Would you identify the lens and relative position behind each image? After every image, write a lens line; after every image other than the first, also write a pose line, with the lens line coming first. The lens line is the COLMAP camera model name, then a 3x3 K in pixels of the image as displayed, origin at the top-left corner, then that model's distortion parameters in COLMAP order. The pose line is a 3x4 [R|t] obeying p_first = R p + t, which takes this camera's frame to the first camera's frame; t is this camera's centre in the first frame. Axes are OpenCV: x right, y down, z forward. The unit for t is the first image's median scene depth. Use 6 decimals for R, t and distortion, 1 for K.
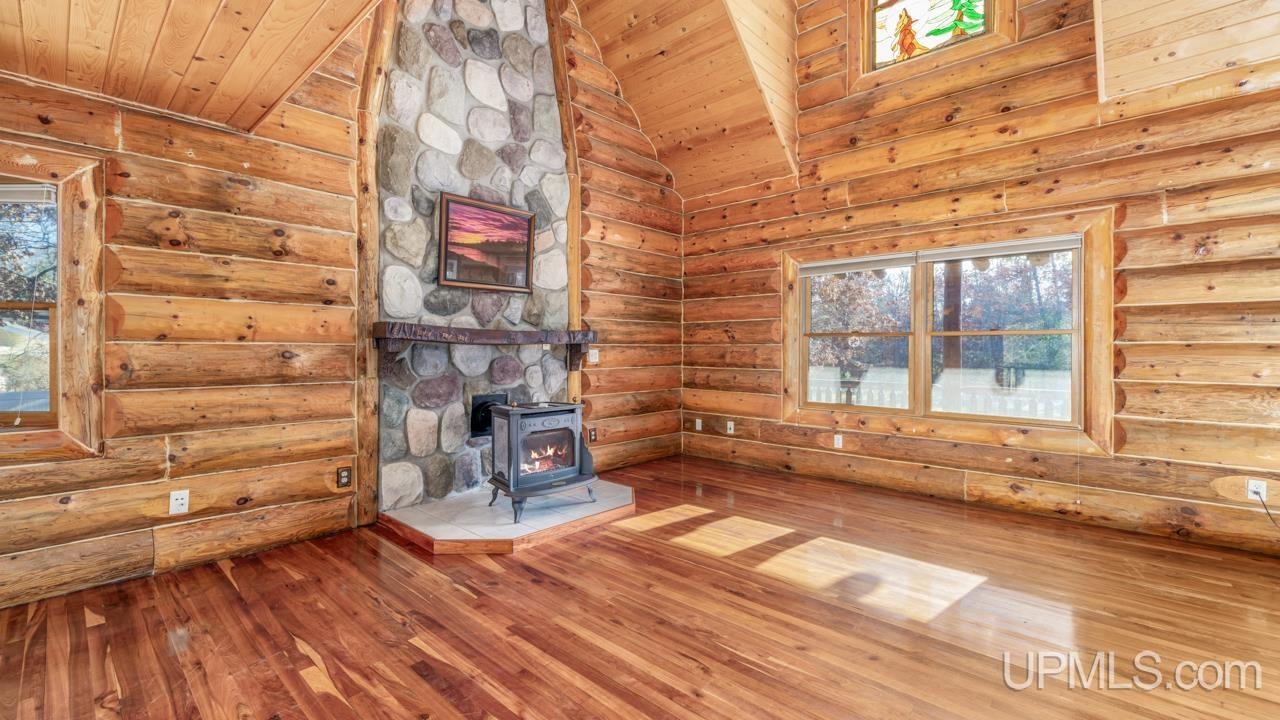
lens RADIAL K [[530.8, 0, 645.8], [0, 530.8, 347.0], [0, 0, 1]] dist [-0.000249, -0.000248]
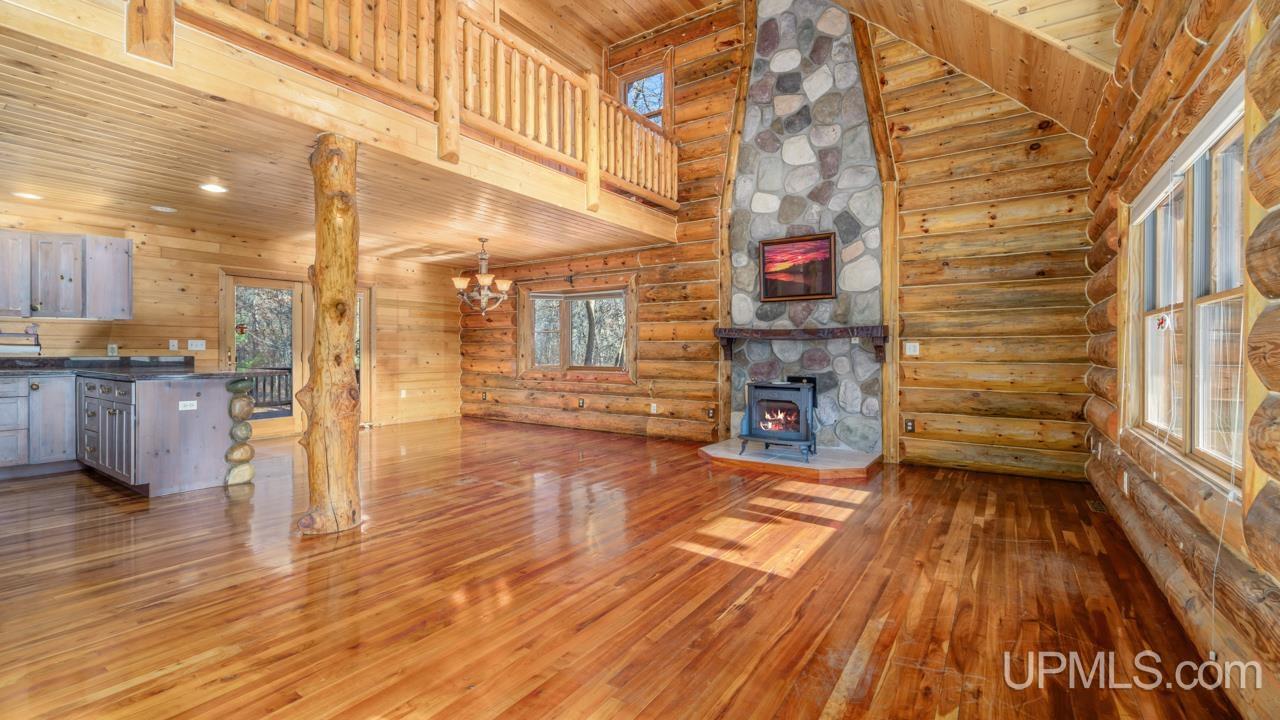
lens RADIAL K [[553.1, 0, 625.1], [0, 553.1, 344.0], [0, 0, 1]] dist [-0.002773, 0.002878]
pose [[0.124655, -0.014671, -0.992092, 1.169299], [0.001892, 0.999892, -0.014548, 0.028525], [0.992198, -0.000063, 0.124669, 0.418939]]
